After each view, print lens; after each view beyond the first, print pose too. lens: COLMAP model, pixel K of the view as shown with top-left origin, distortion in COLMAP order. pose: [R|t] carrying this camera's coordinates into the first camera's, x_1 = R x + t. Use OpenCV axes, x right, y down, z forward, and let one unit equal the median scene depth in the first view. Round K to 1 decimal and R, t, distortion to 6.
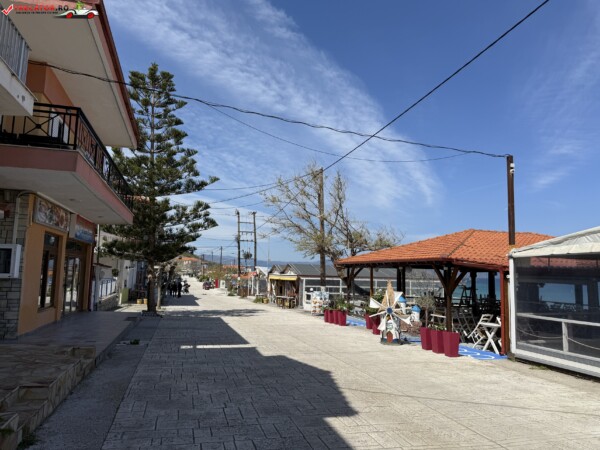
lens RADIAL K [[408.7, 0, 305.1], [0, 408.7, 225.0], [0, 0, 1]] dist [0.036232, -0.005707]
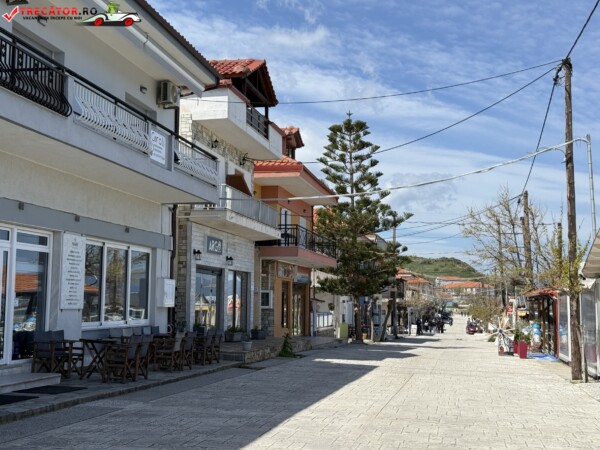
lens RADIAL K [[822.7, 0, 300.0], [0, 822.7, 223.6], [0, 0, 1]] dist [0.133164, 0.000000]
pose [[0.877382, -0.060132, -0.476010, 0.583522], [0.065524, 0.997837, -0.005277, -0.108948], [0.475298, -0.026561, 0.879424, -1.064573]]
